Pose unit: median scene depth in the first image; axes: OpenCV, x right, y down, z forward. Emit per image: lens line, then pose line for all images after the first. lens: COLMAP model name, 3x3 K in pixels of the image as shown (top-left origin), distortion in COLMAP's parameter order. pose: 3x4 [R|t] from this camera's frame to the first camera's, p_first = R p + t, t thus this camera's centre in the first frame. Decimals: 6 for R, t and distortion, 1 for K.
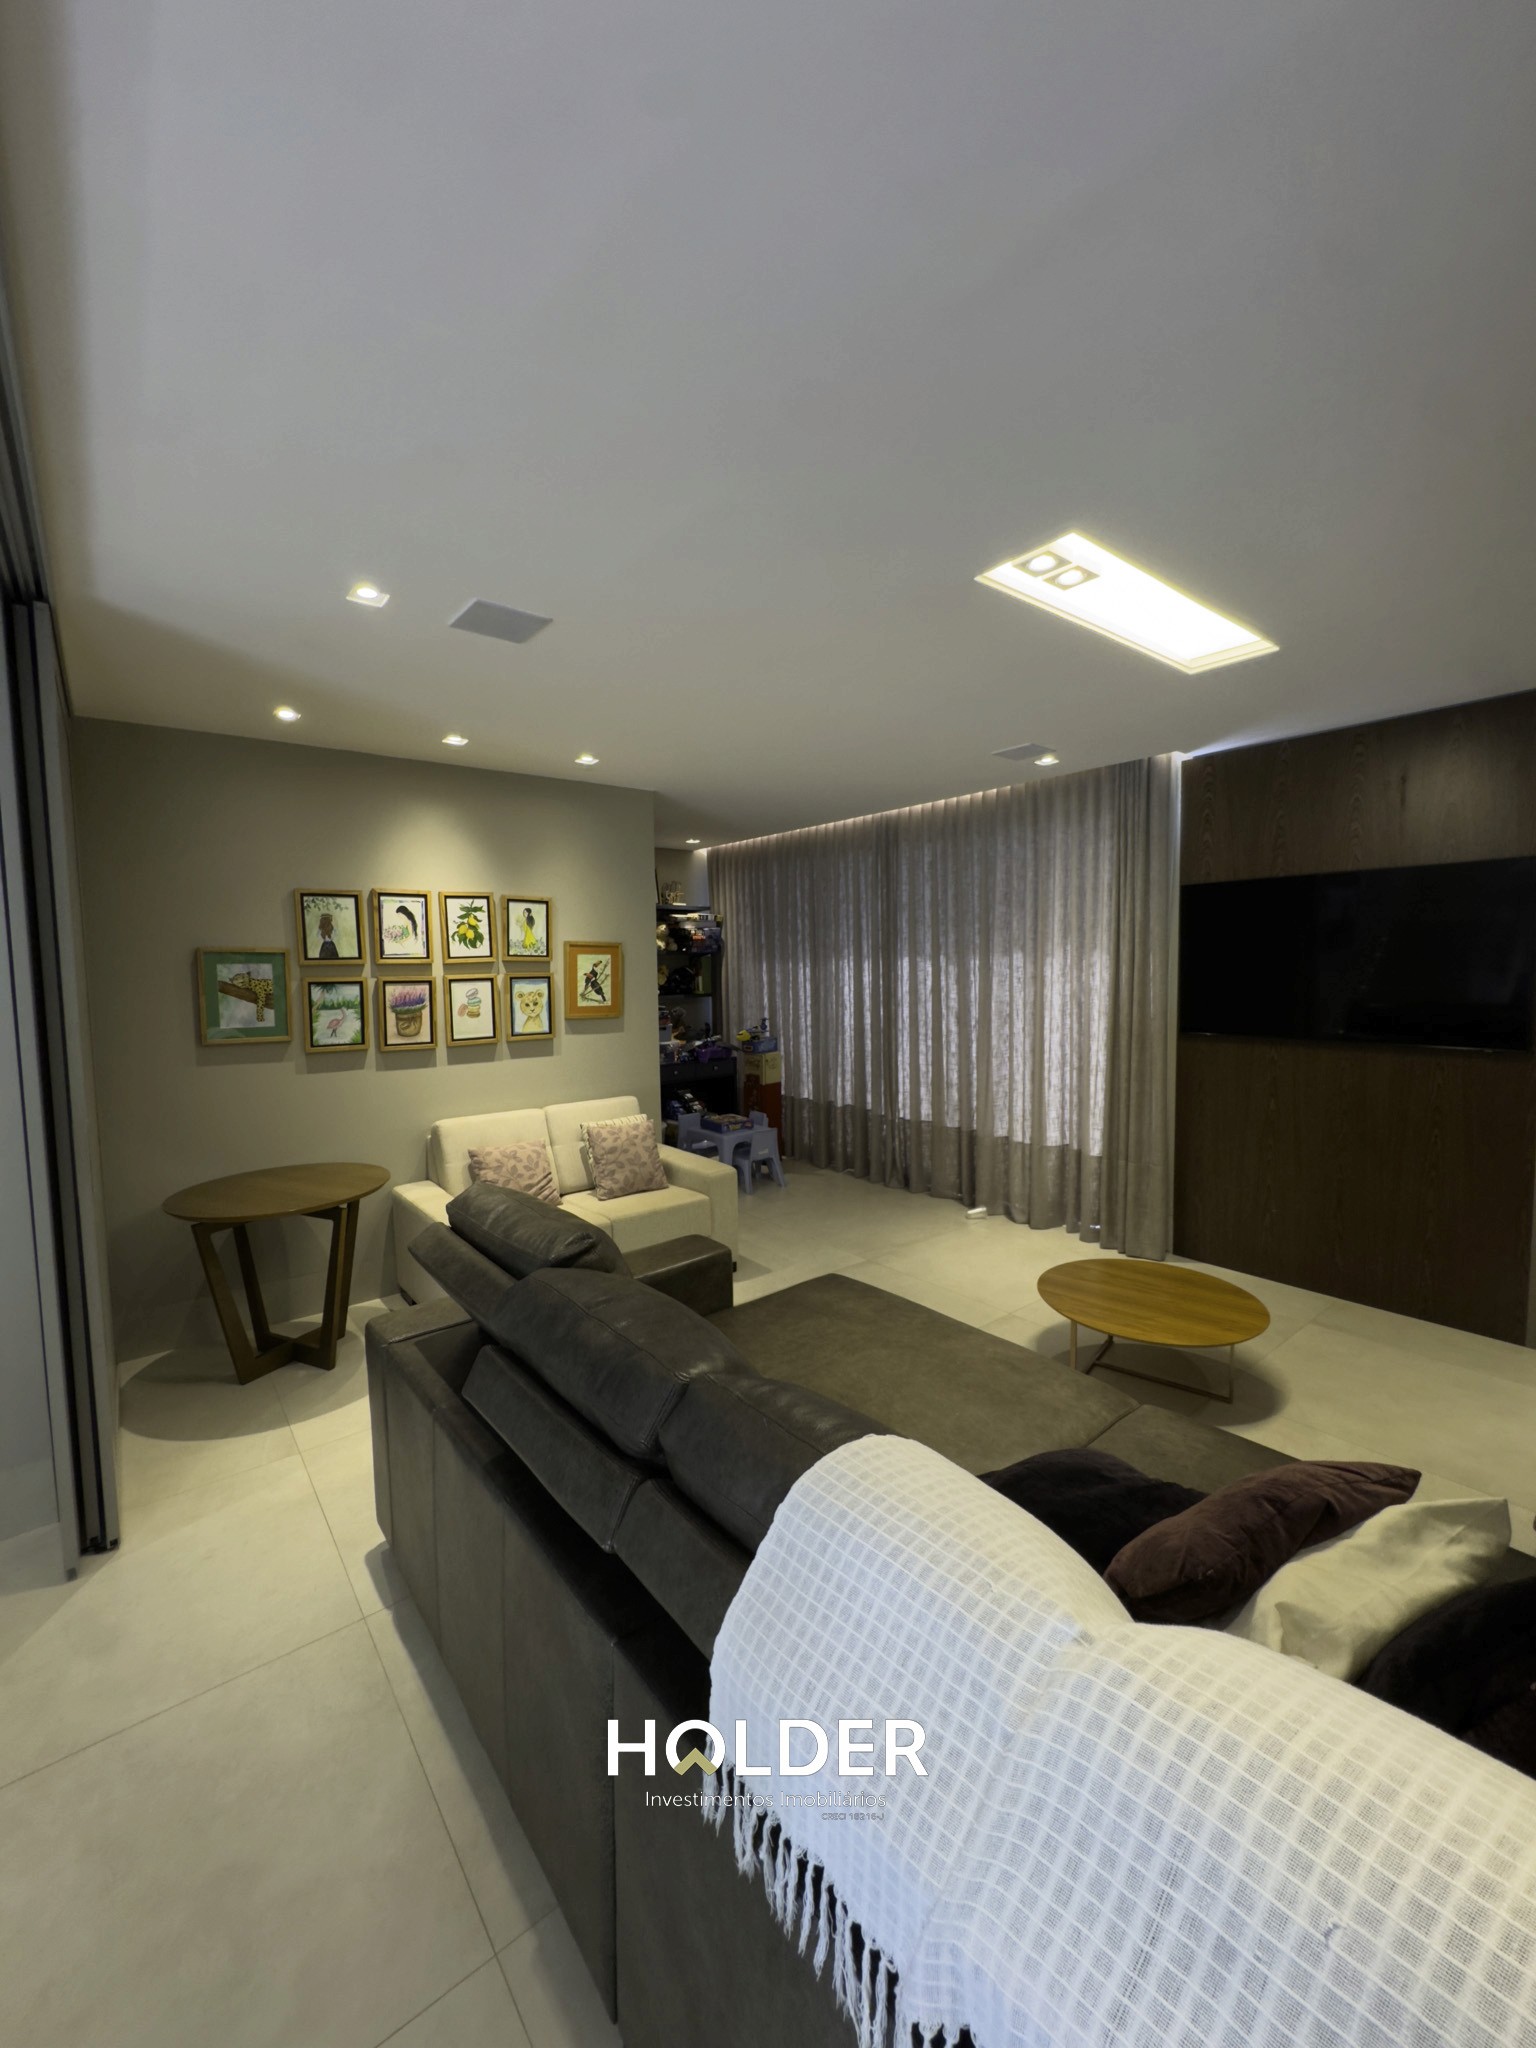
lens RADIAL K [[824.2, 0, 770.2], [0, 824.2, 1019.8], [0, 0, 1]] dist [-0.004304, 0.000234]
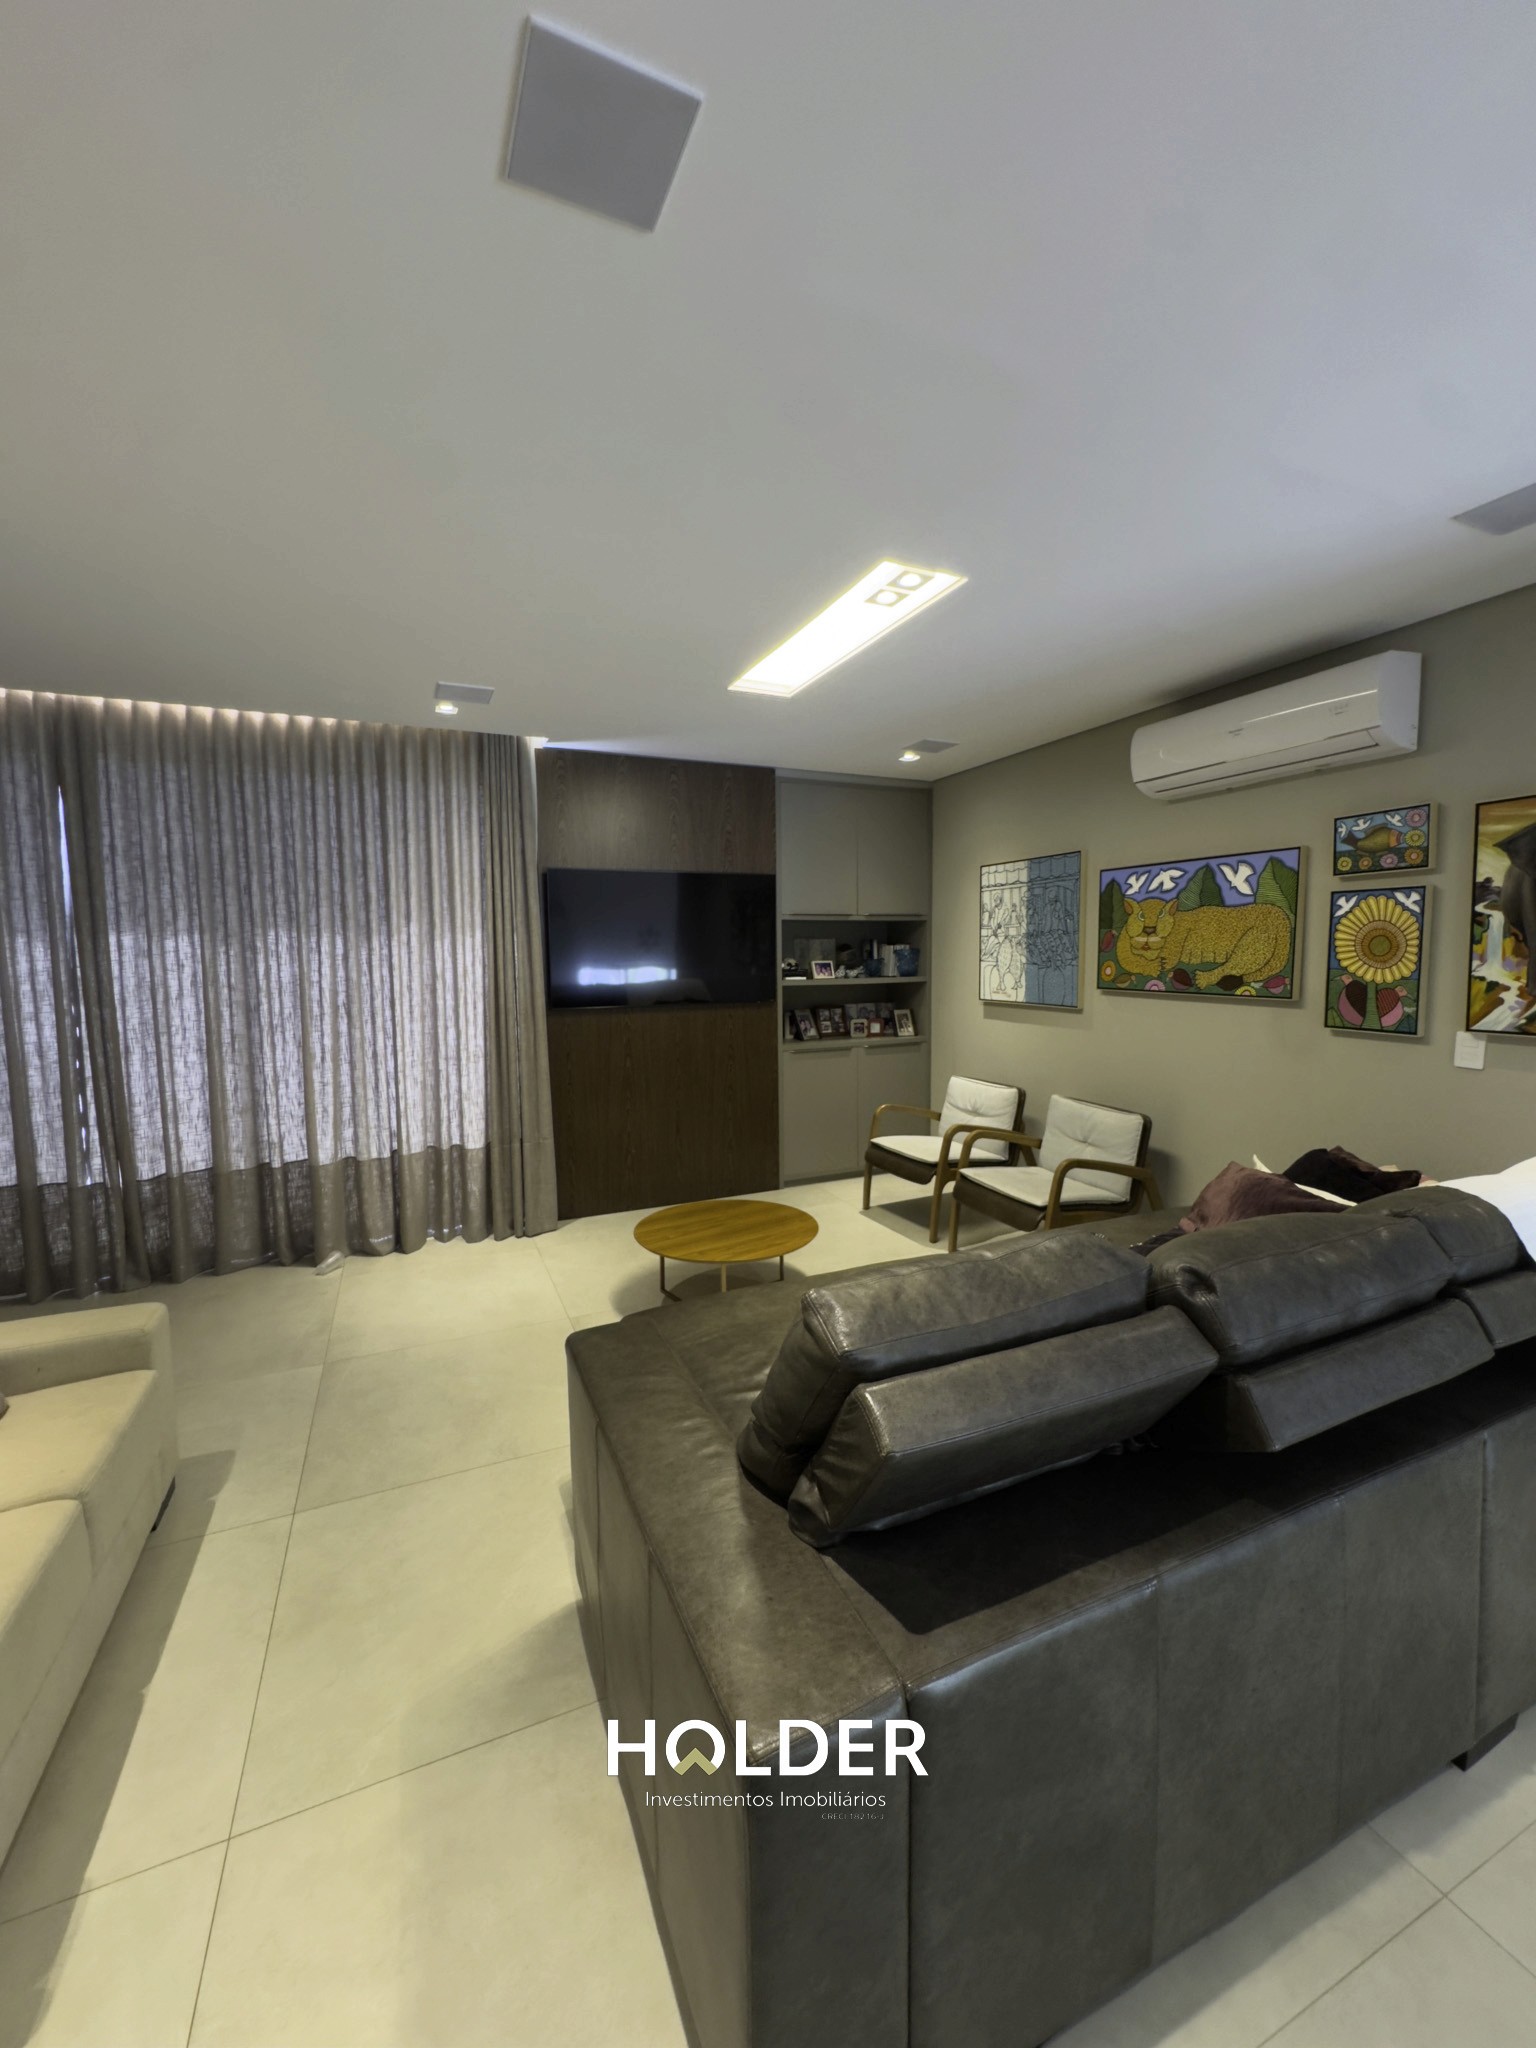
lens RADIAL K [[824.2, 0, 767.7], [0, 824.2, 1022.0], [0, 0, 1]] dist [-0.004304, 0.000234]
pose [[0.274126, -0.078679, 0.958470, -0.407975], [0.079001, 0.995122, 0.059093, -0.006839], [-0.958443, 0.059522, 0.279004, 0.415757]]
